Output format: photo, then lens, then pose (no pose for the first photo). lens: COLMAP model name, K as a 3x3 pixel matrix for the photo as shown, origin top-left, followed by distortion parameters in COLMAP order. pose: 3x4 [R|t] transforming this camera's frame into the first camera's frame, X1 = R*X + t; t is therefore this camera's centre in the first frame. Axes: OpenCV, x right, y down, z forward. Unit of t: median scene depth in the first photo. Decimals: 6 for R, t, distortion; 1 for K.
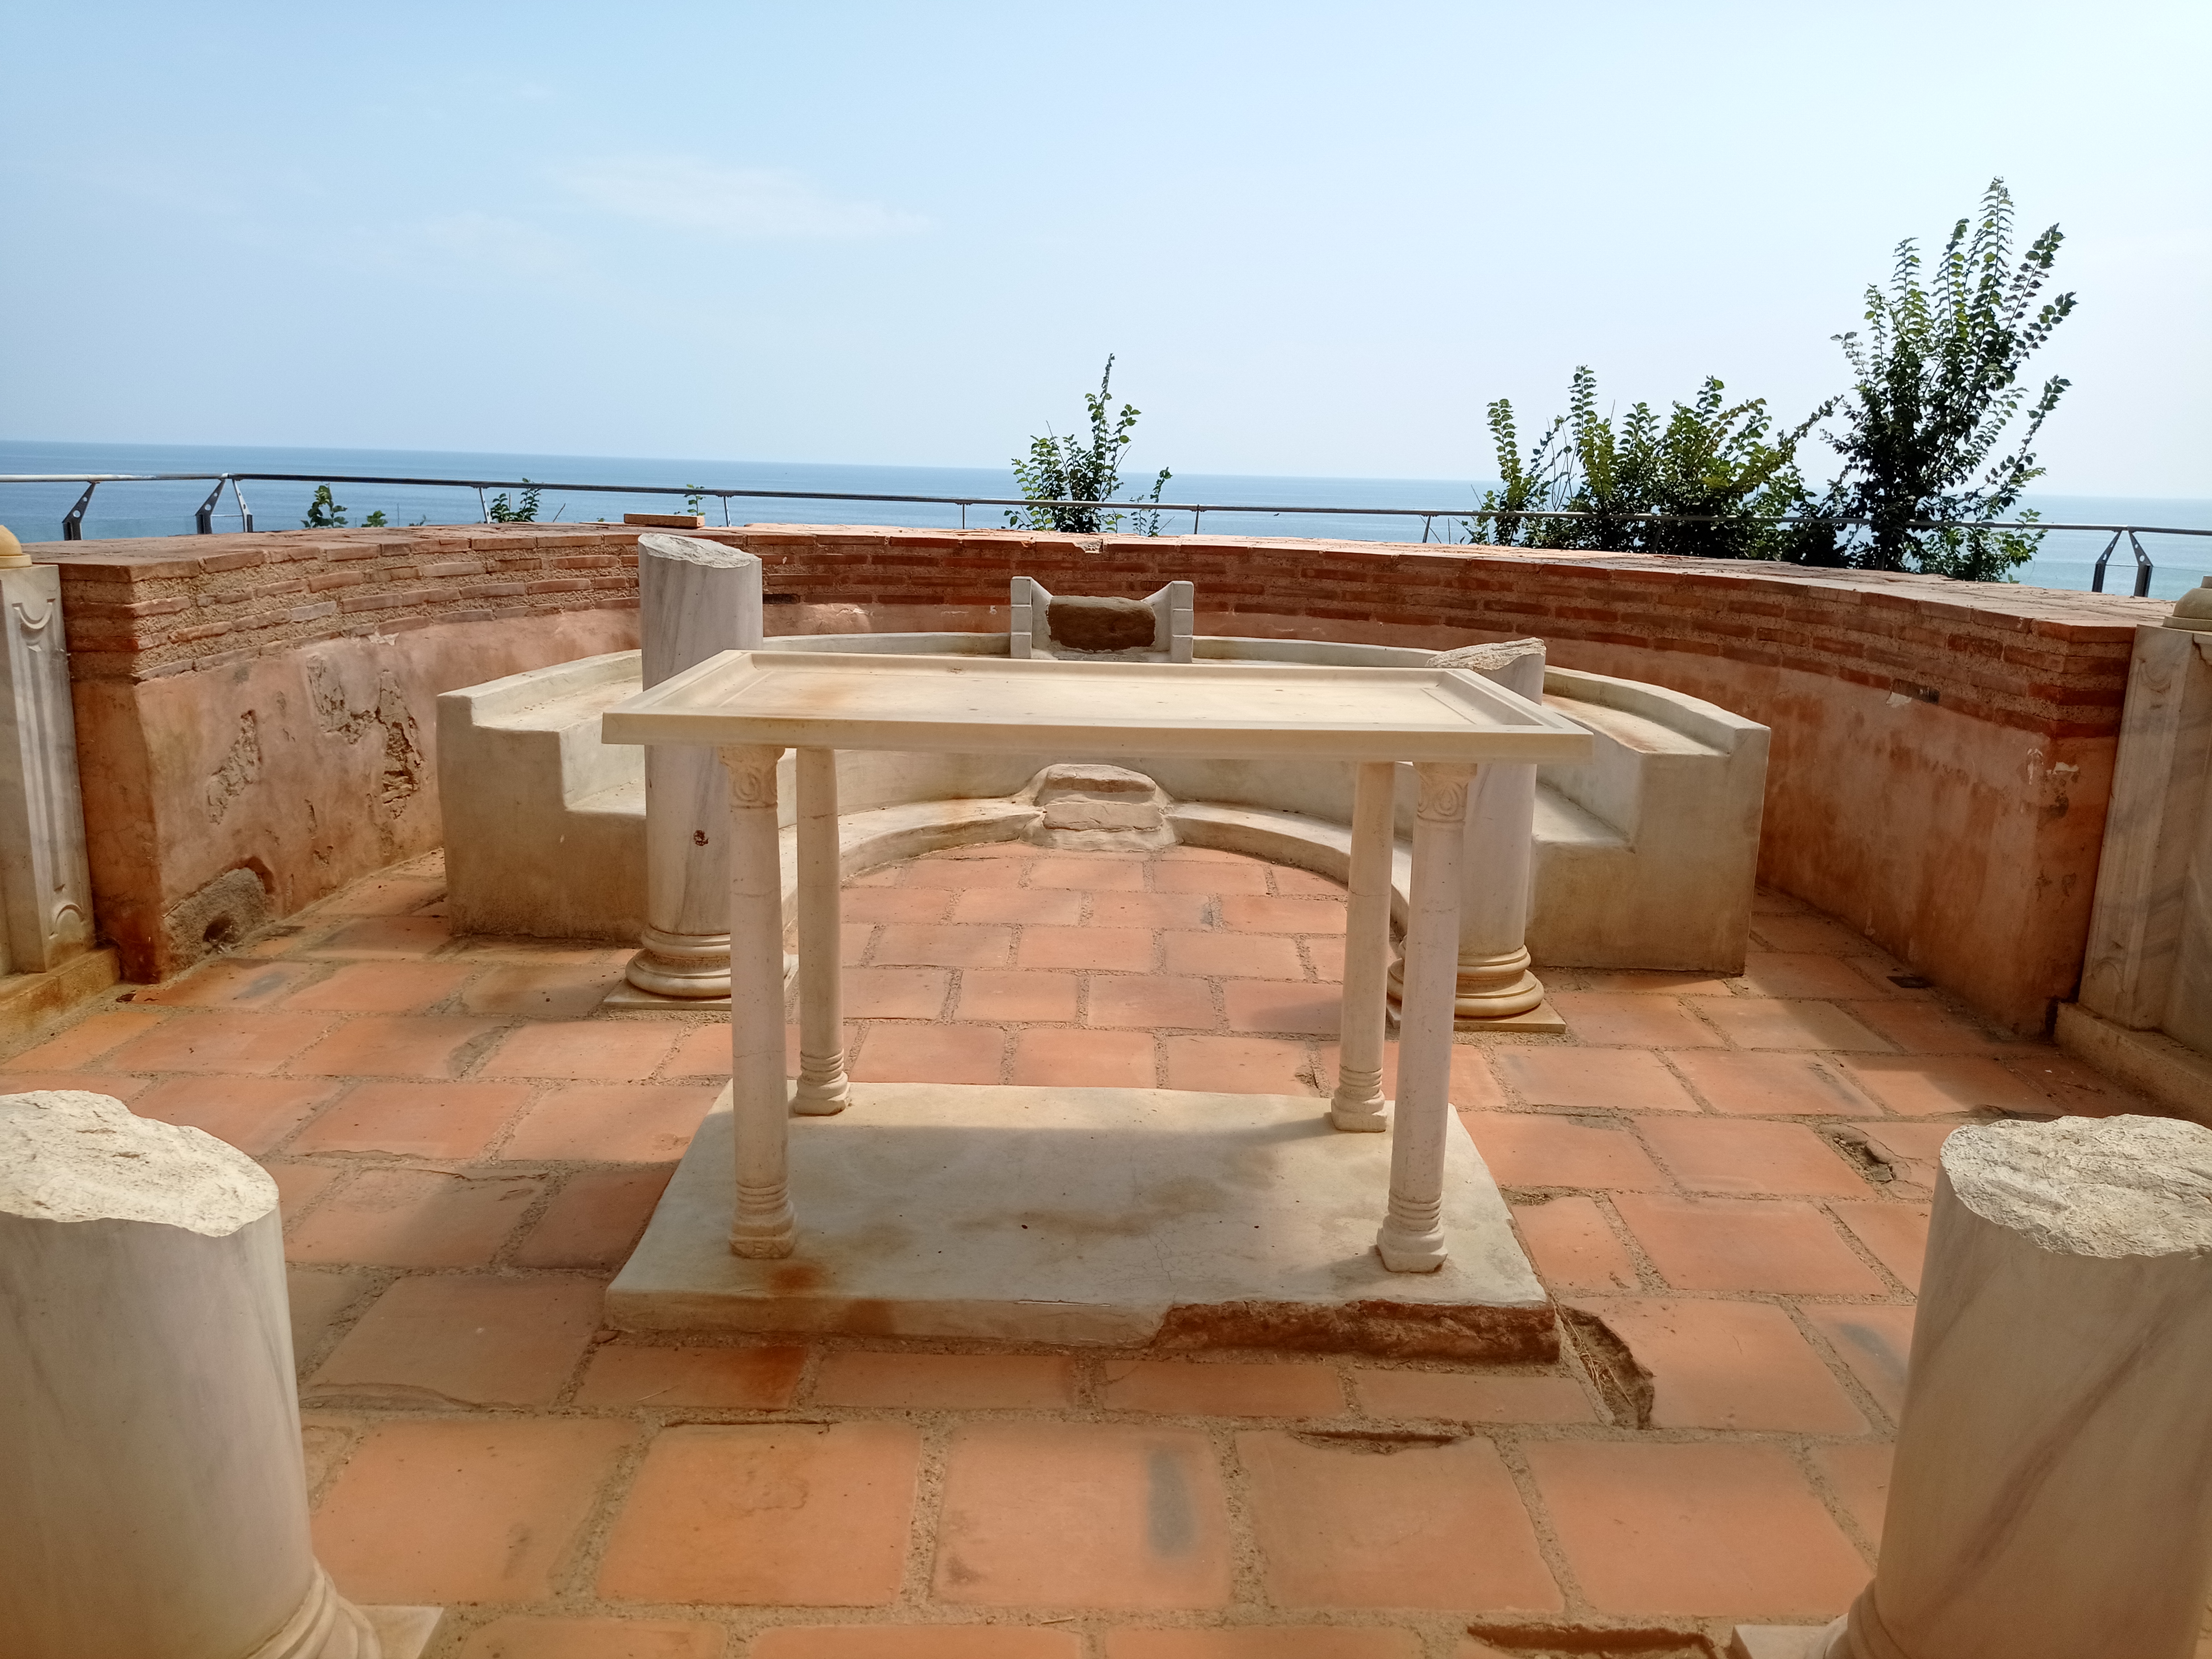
lens RADIAL K [[1748.3, 0, 1106.0], [0, 1748.3, 829.5], [0, 0, 1]] dist [0.003002, 0.000101]
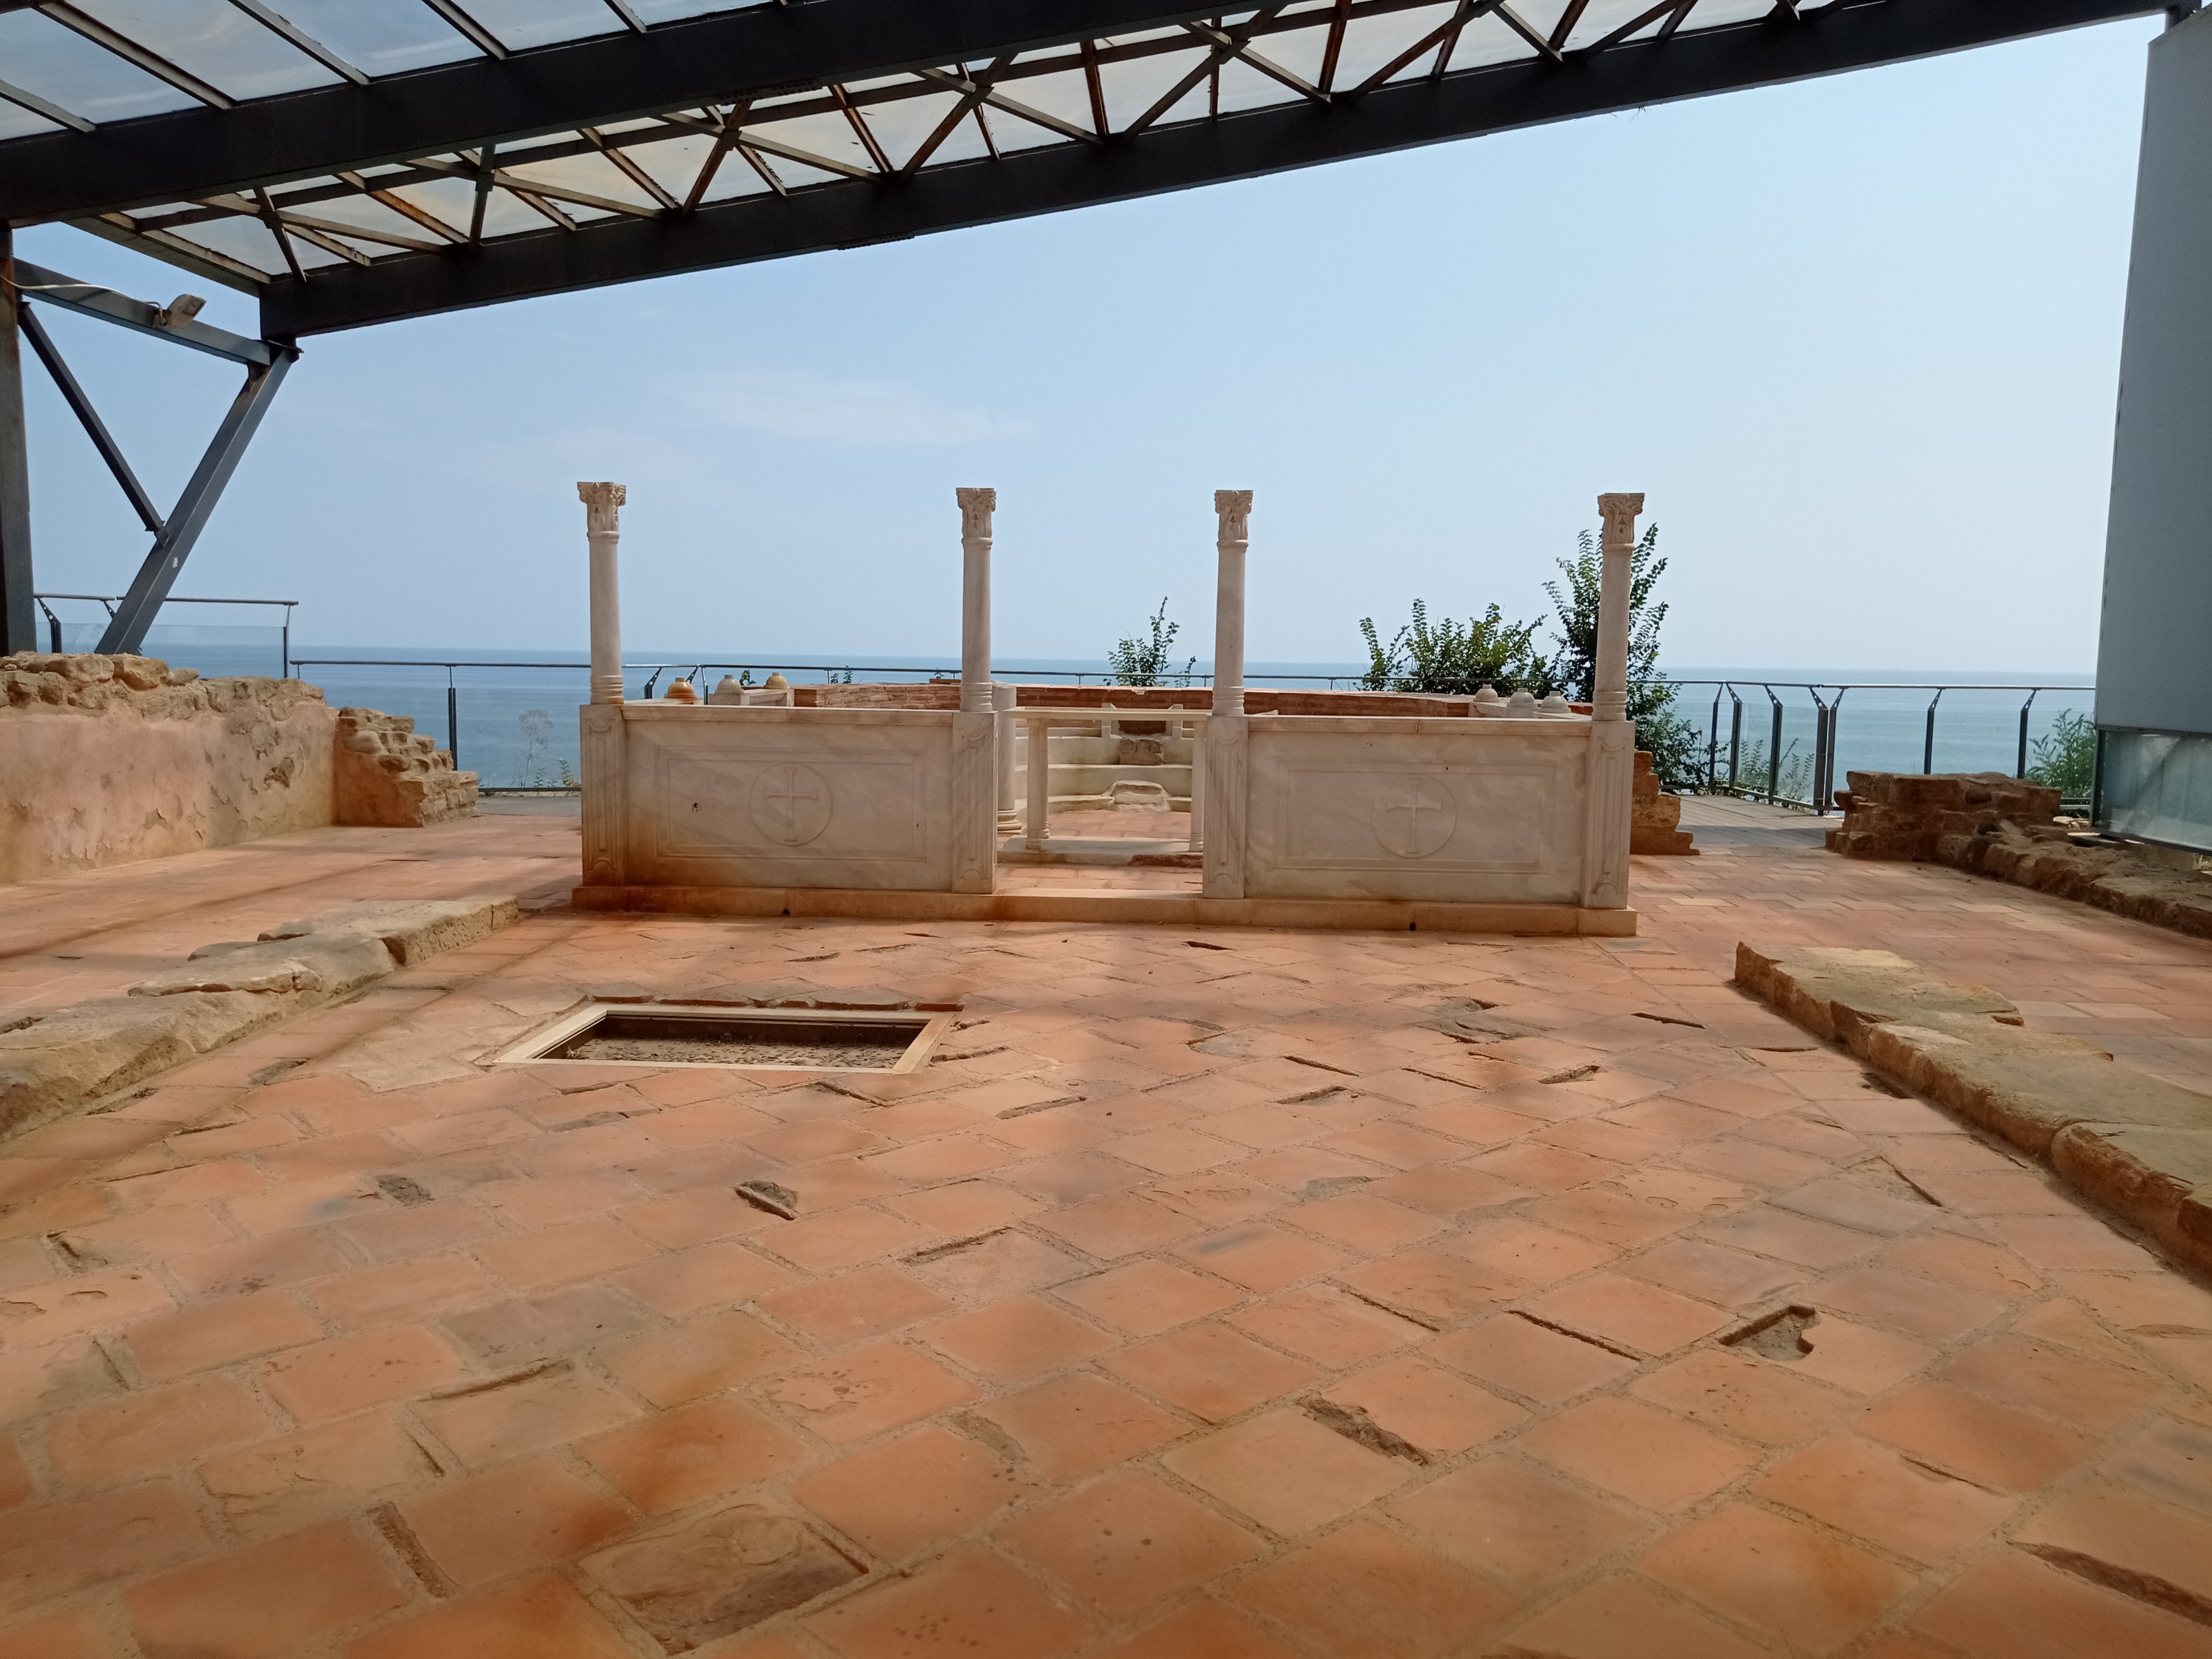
lens RADIAL K [[1748.3, 0, 1106.0], [0, 1748.3, 829.5], [0, 0, 1]] dist [0.003002, 0.000101]
pose [[0.997232, -0.003616, -0.074264, 0.083826], [-0.004288, 0.994357, -0.105997, 0.184499], [0.074229, 0.106022, 0.991589, -0.877421]]
